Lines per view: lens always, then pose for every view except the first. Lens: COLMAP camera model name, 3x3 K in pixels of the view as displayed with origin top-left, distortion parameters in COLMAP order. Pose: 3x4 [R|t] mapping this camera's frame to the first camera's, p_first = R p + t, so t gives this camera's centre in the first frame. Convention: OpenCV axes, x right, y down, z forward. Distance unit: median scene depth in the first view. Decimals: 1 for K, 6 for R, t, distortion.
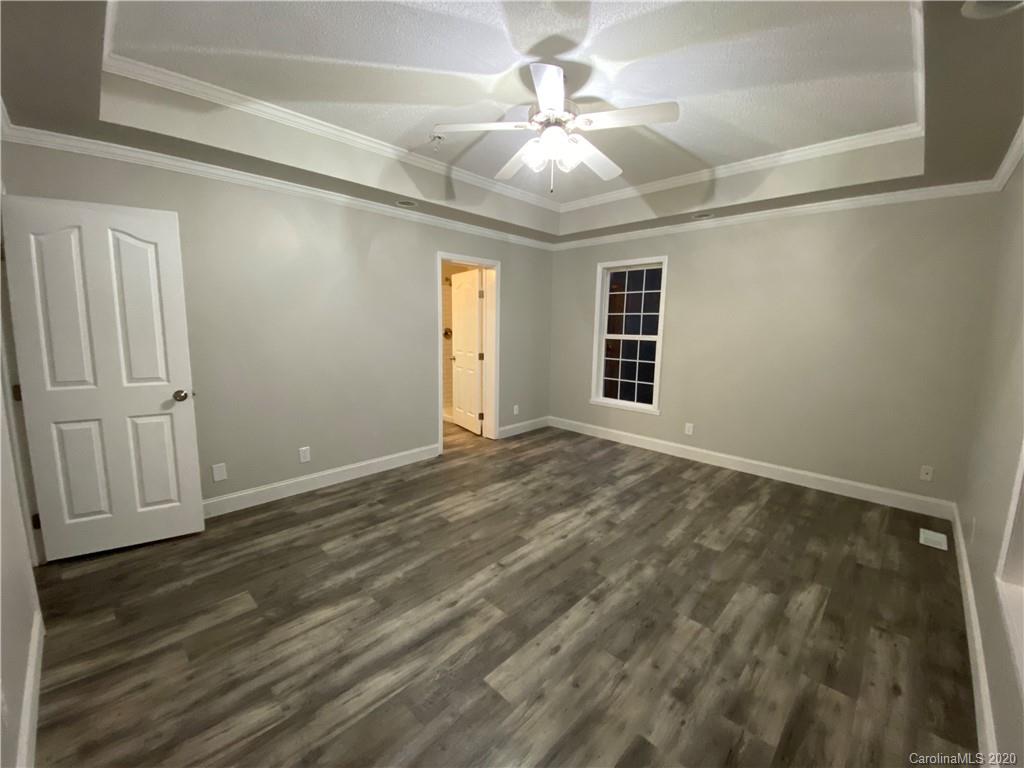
lens RADIAL K [[418.0, 0, 504.7], [0, 418.0, 377.5], [0, 0, 1]] dist [-0.018175, -0.005567]
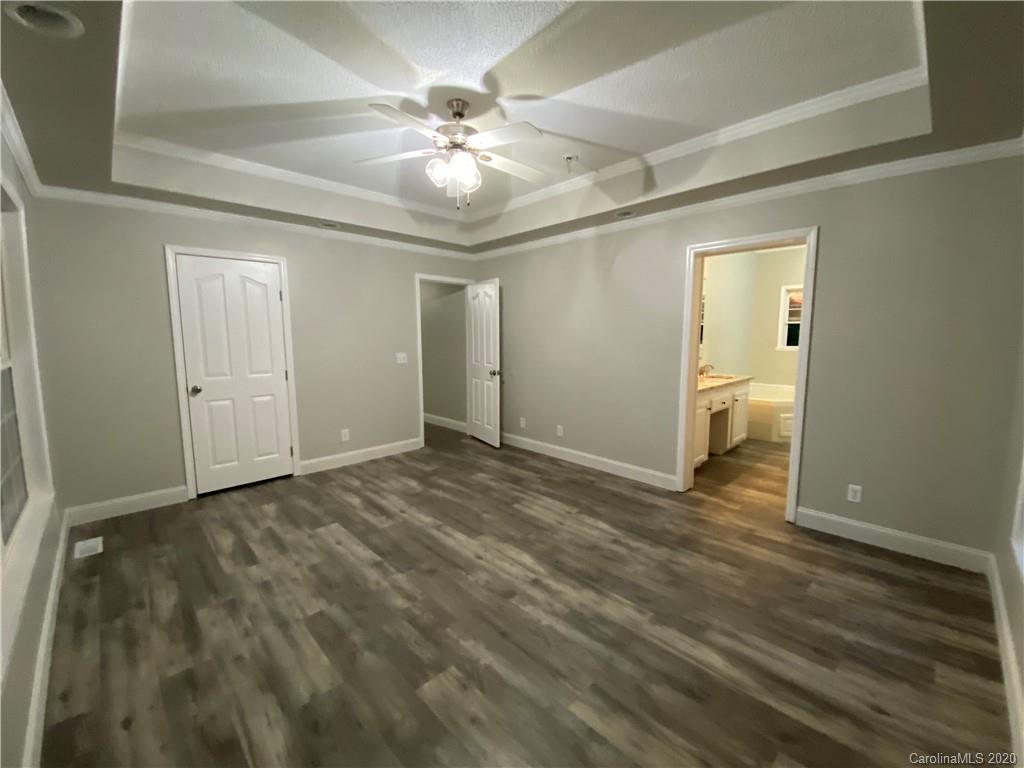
lens RADIAL K [[418.0, 0, 513.6], [0, 418.0, 373.4], [0, 0, 1]] dist [-0.018175, -0.005567]
pose [[-0.007172, 0.098328, -0.995128, 1.030706], [-0.143518, 0.984750, 0.098337, -0.129612], [0.989622, 0.143524, 0.007050, 1.005333]]
